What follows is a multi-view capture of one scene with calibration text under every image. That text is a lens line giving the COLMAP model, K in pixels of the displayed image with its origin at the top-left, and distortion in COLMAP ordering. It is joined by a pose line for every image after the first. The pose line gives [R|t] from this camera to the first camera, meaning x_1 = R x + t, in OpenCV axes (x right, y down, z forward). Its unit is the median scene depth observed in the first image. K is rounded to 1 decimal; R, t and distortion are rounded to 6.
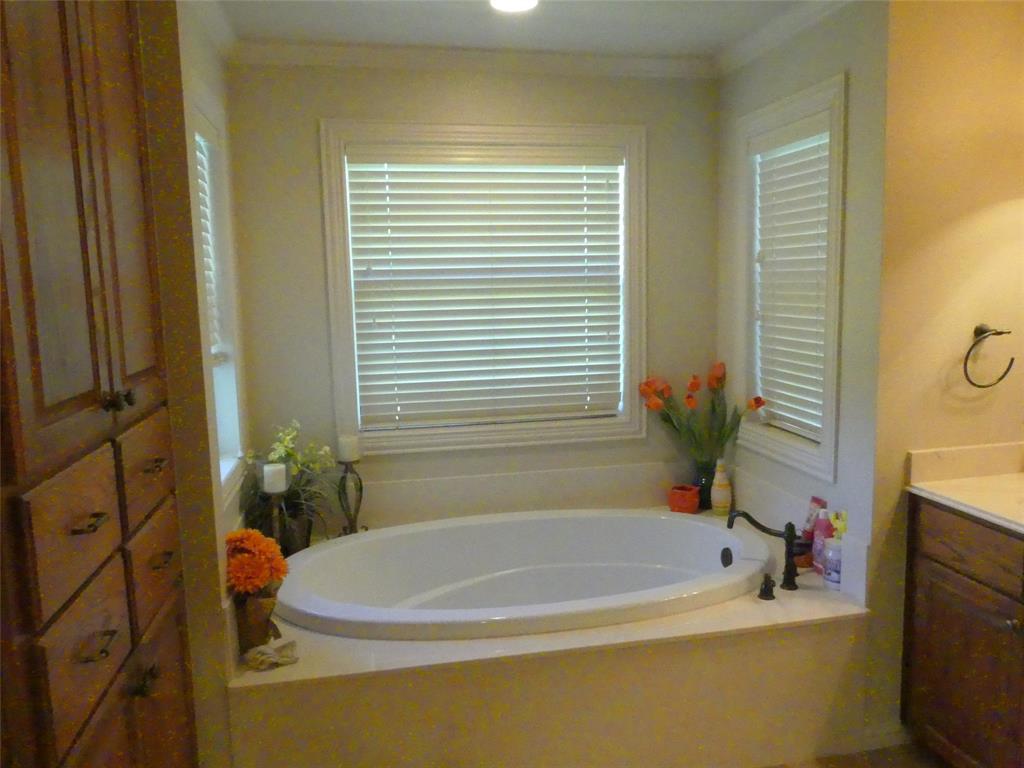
lens RADIAL K [[782.4, 0, 513.0], [0, 782.4, 381.2], [0, 0, 1]] dist [-0.021582, 0.029794]
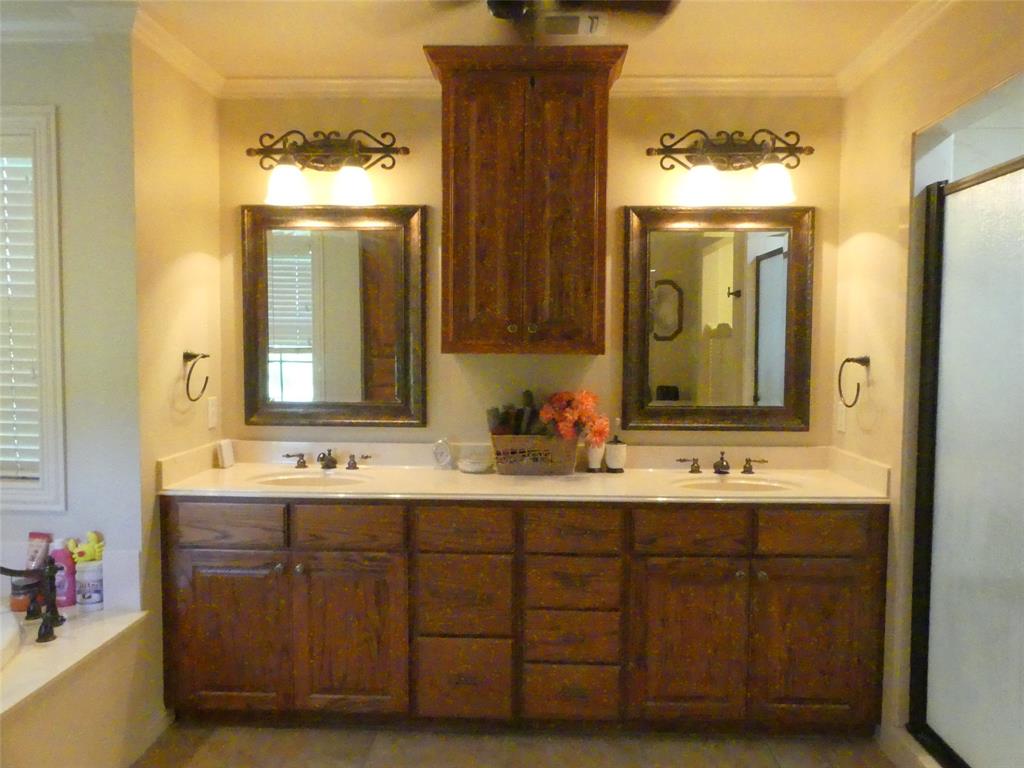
lens RADIAL K [[782.4, 0, 513.2], [0, 782.4, 386.4], [0, 0, 1]] dist [-0.021582, 0.029794]
pose [[0.210531, -0.033670, 0.977007, -0.459547], [0.105645, 0.994337, 0.011502, 0.023406], [-0.971862, 0.100794, 0.212896, 0.231307]]
